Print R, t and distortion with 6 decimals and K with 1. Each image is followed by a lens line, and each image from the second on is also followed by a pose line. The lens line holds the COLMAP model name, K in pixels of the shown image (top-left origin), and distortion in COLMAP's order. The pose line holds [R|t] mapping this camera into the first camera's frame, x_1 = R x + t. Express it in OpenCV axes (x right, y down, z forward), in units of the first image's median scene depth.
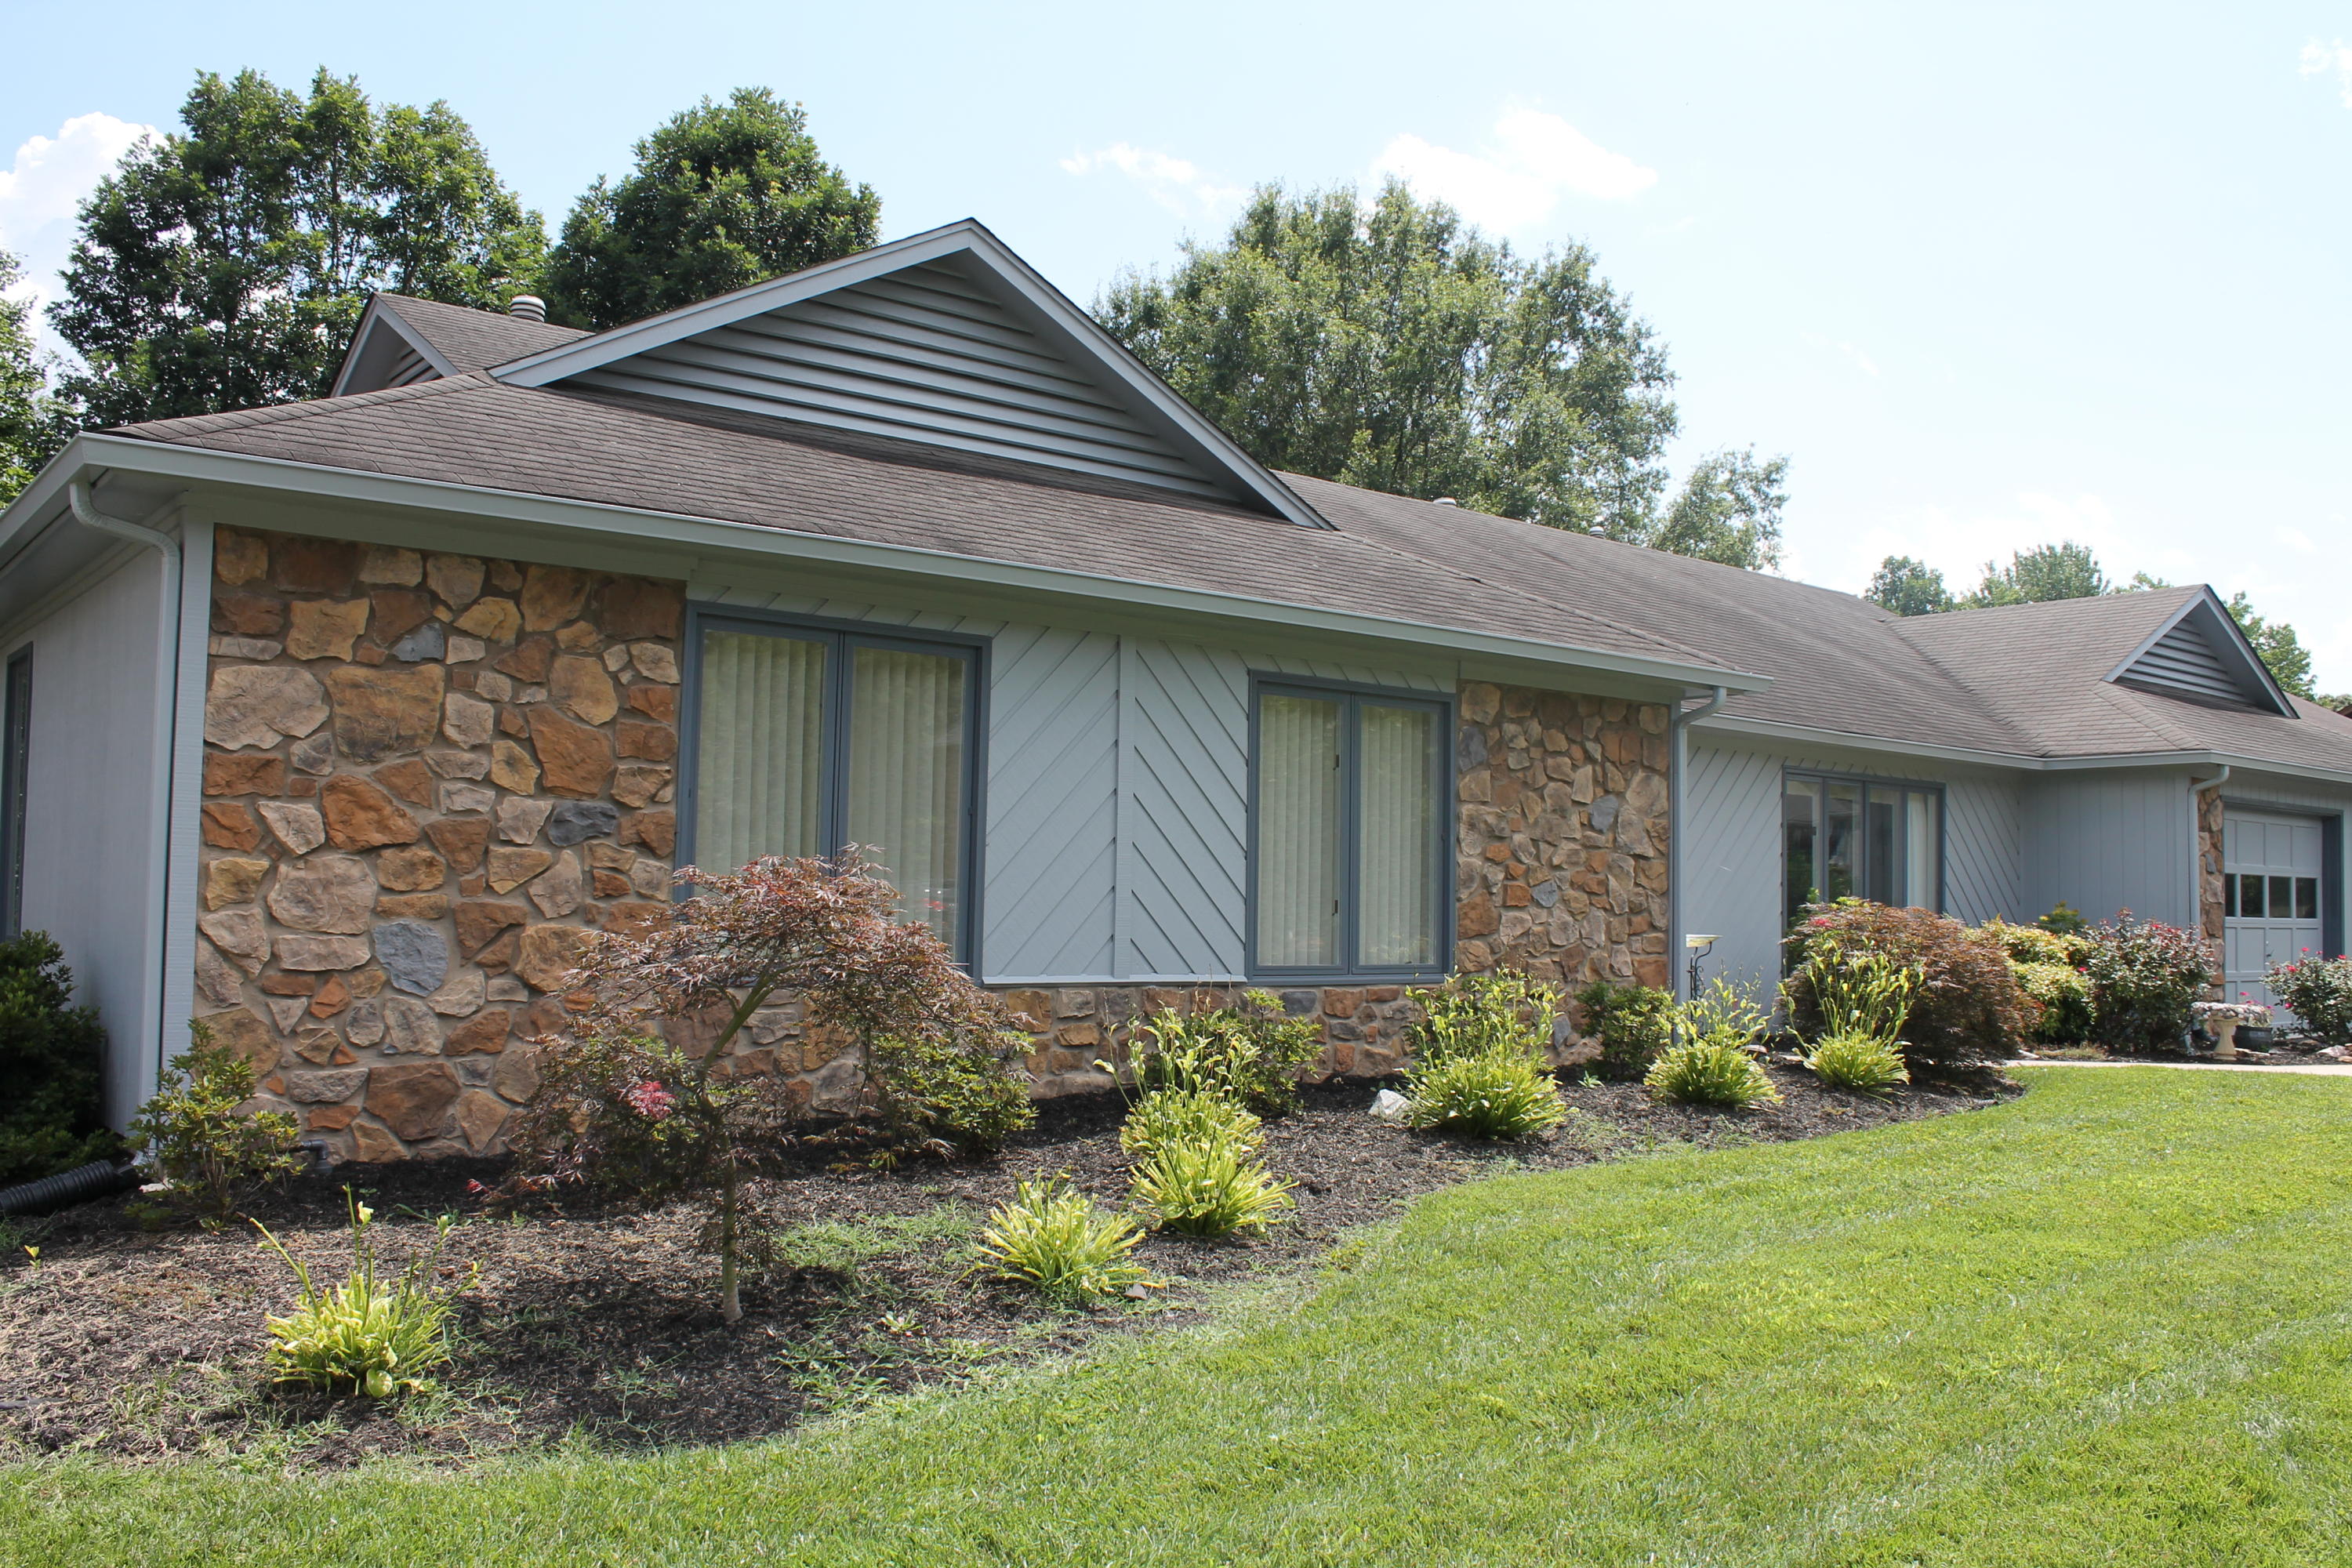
lens RADIAL K [[1988.5, 0, 1176.3], [0, 1988.5, 791.5], [0, 0, 1]] dist [-0.166290, 0.147870]
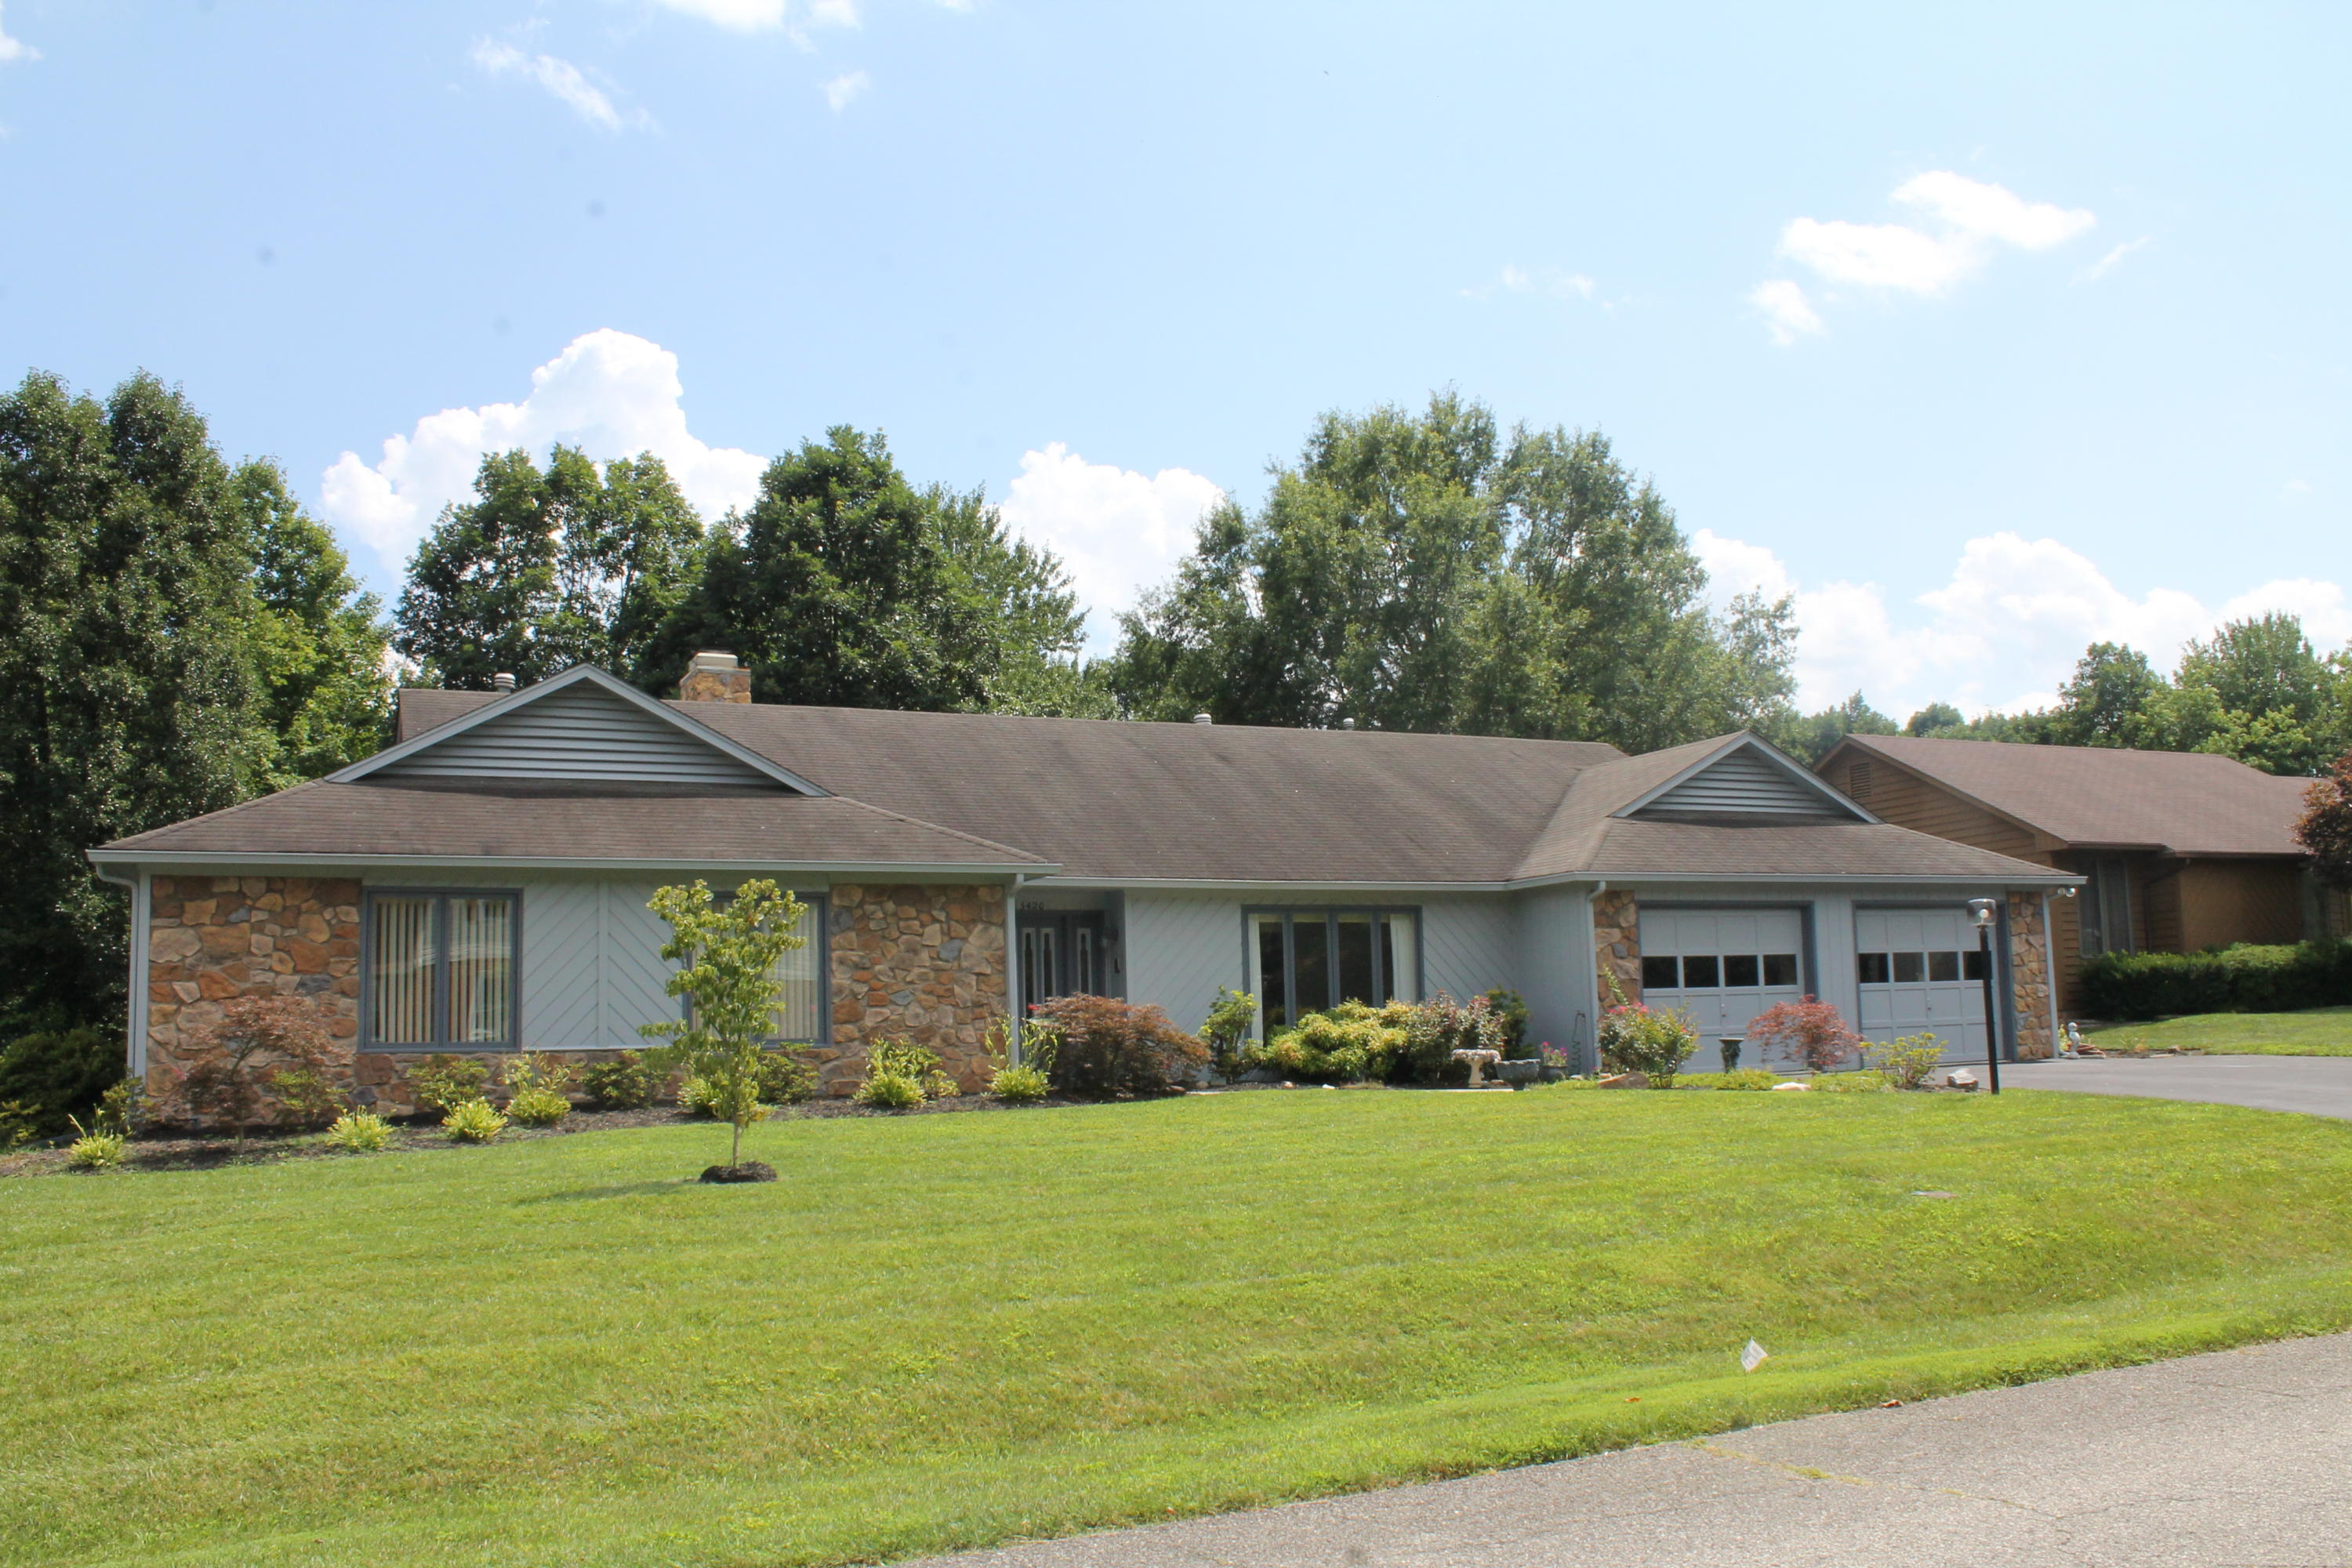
lens RADIAL K [[1988.5, 0, 1176.3], [0, 1988.5, 791.5], [0, 0, 1]] dist [-0.166290, 0.147870]
pose [[0.965165, -0.073896, -0.250990, 1.295048], [0.058311, 0.995912, -0.068982, 0.005336], [0.255061, 0.051943, 0.965529, -0.993401]]
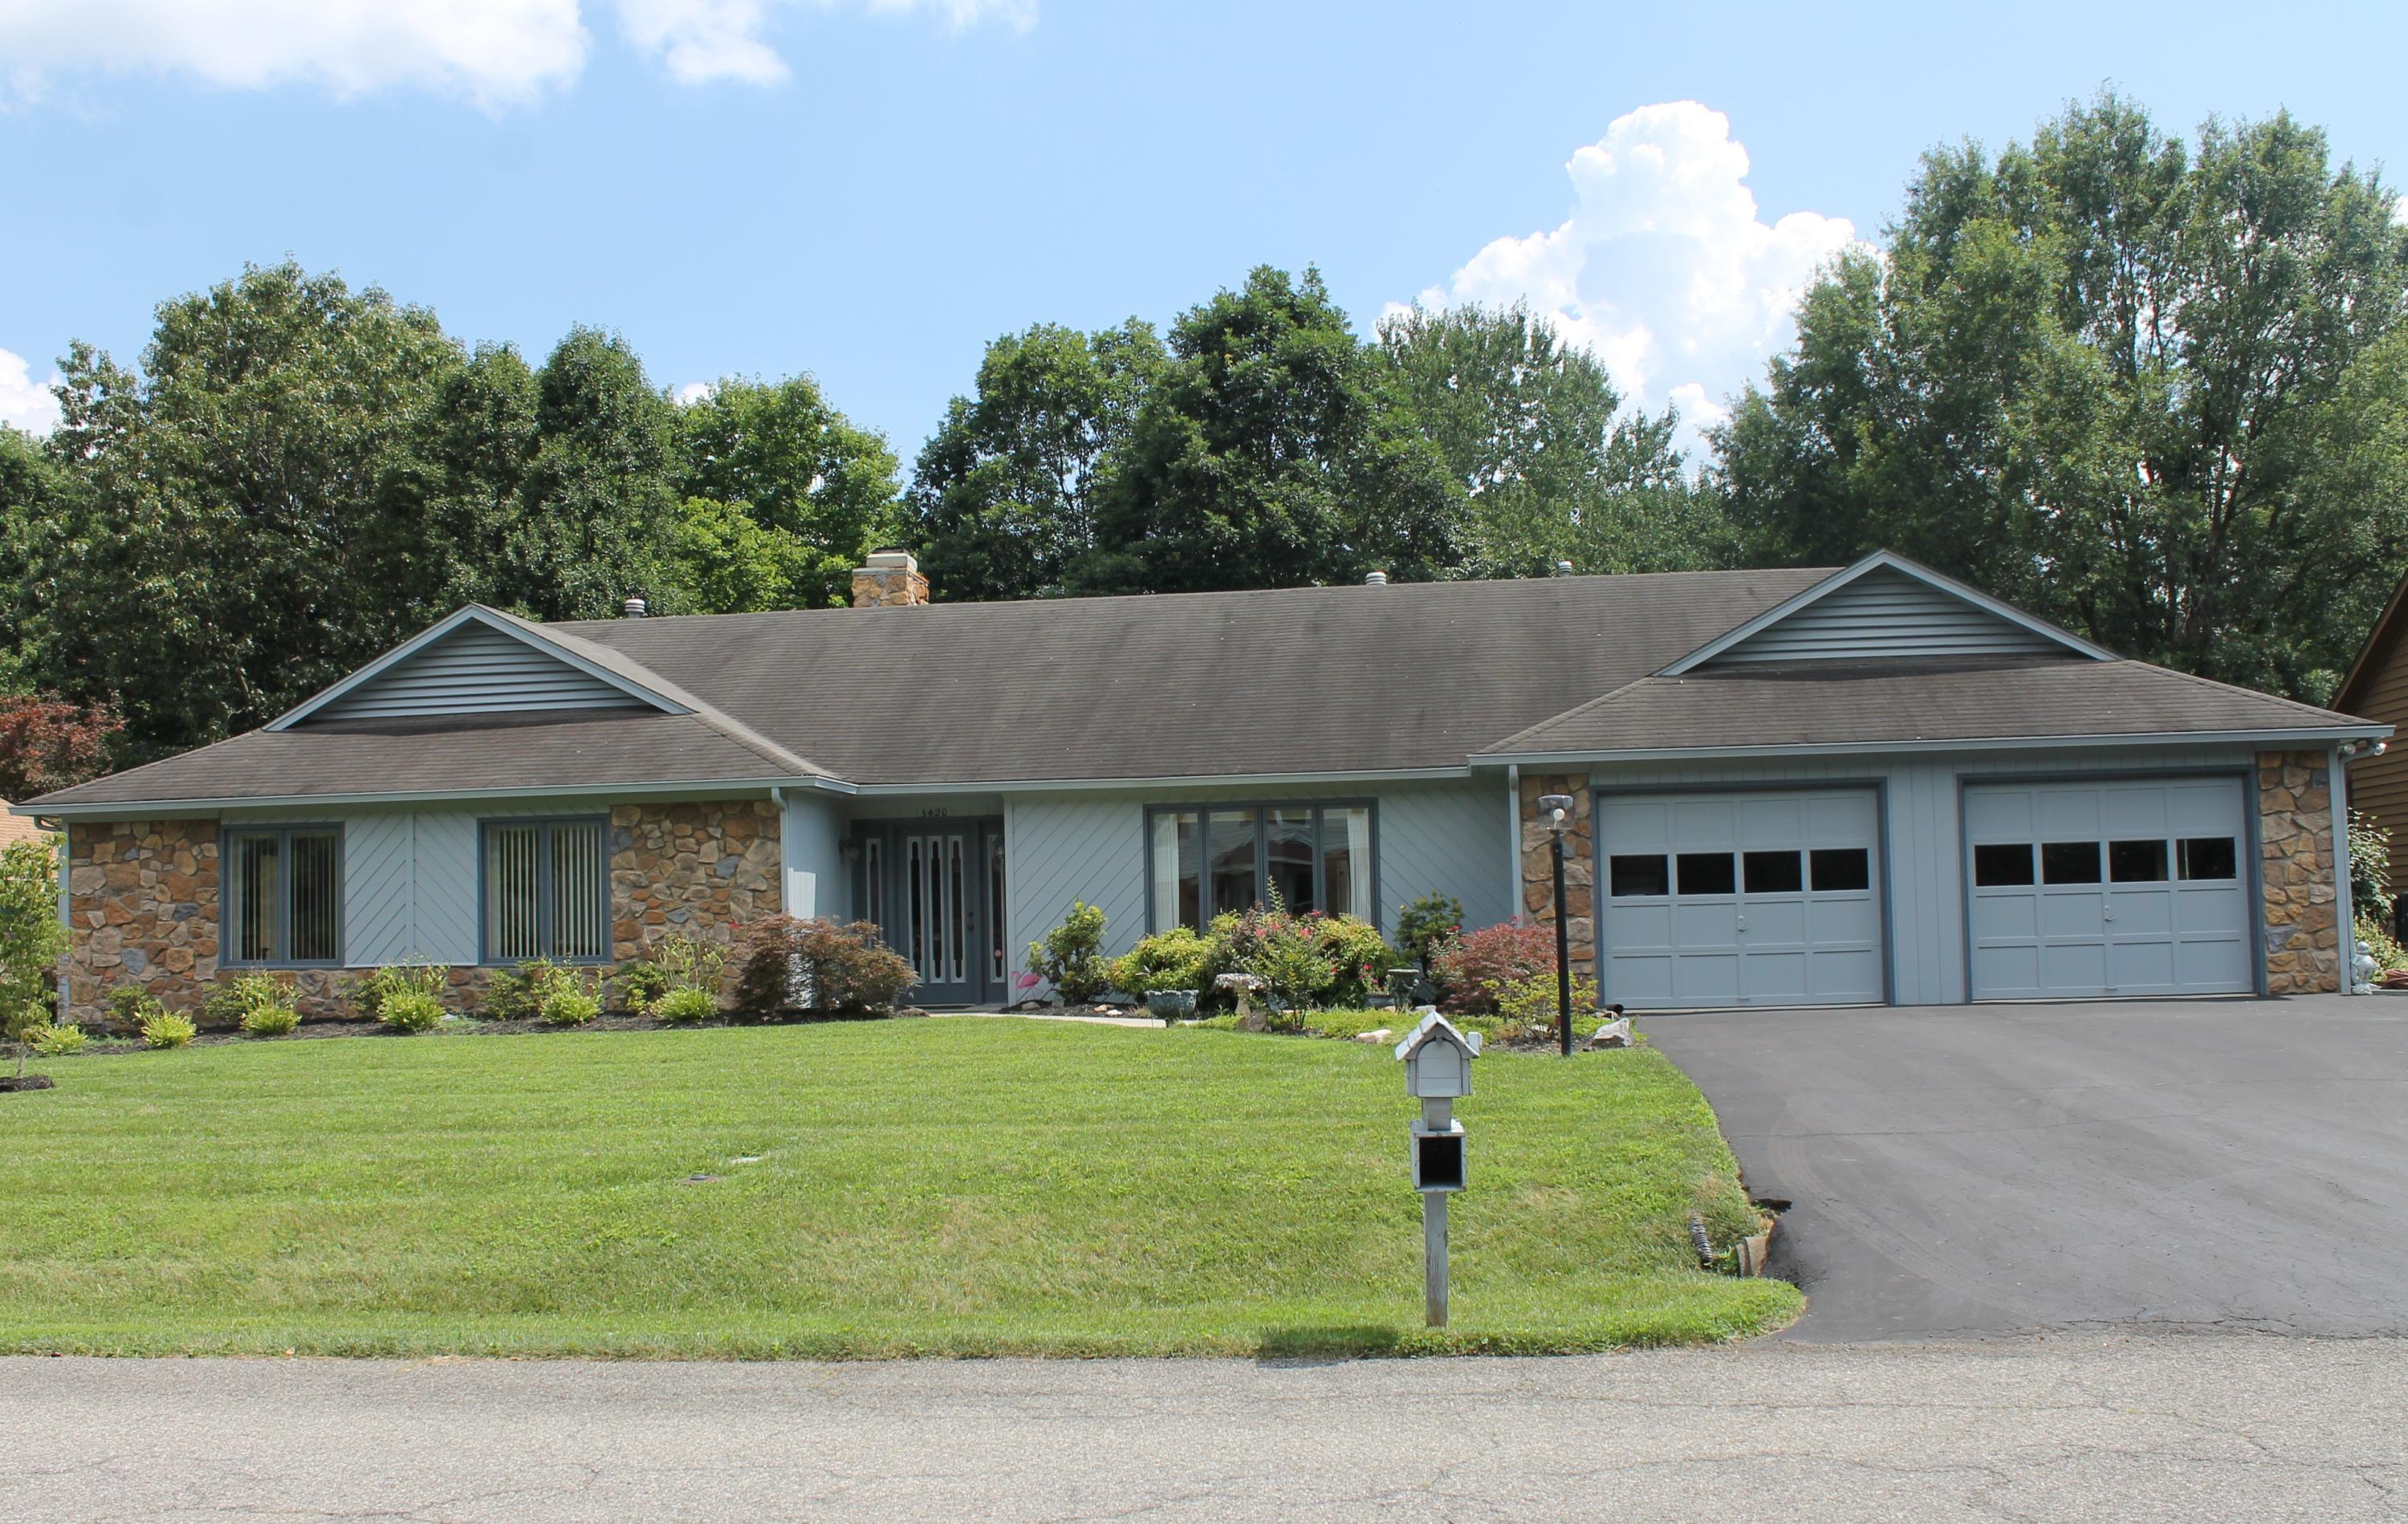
lens RADIAL K [[2233.8, 0, 1155.0], [0, 2233.8, 808.7], [0, 0, 1]] dist [-0.160693, 0.146506]
pose [[0.677339, -0.077193, -0.731610, 2.857325], [0.080119, 0.996305, -0.030945, 0.075445], [0.731295, -0.037655, 0.681021, -0.085361]]
